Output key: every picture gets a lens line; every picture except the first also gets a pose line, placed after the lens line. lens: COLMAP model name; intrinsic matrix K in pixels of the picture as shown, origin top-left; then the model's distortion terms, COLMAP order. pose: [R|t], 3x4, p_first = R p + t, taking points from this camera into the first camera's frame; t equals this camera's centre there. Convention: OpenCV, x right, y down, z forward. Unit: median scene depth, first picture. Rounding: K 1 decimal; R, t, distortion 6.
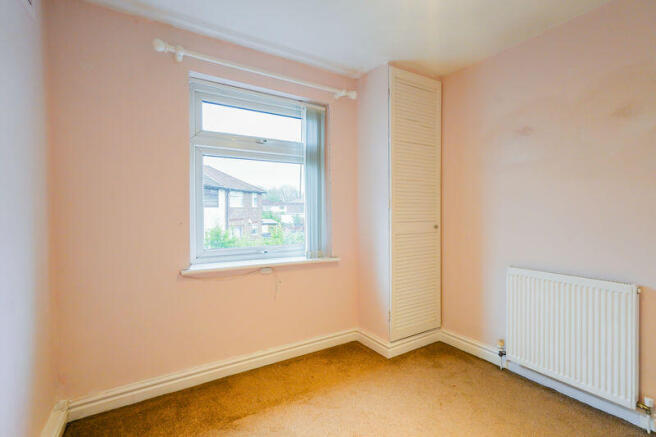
lens RADIAL K [[305.6, 0, 322.9], [0, 305.6, 214.9], [0, 0, 1]] dist [-0.000860, 0.004006]
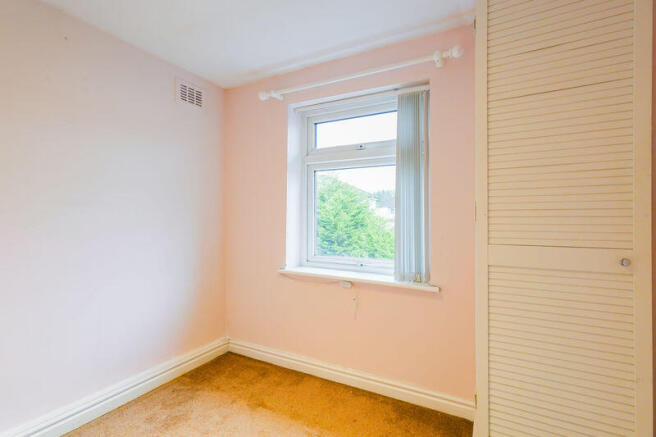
lens RADIAL K [[305.6, 0, 324.8], [0, 305.6, 215.2], [0, 0, 1]] dist [-0.000860, 0.004006]
pose [[0.503687, -0.001700, -0.863885, 0.573841], [-0.011164, 0.999902, -0.008477, -0.021913], [0.863814, 0.013914, 0.503618, 0.439295]]
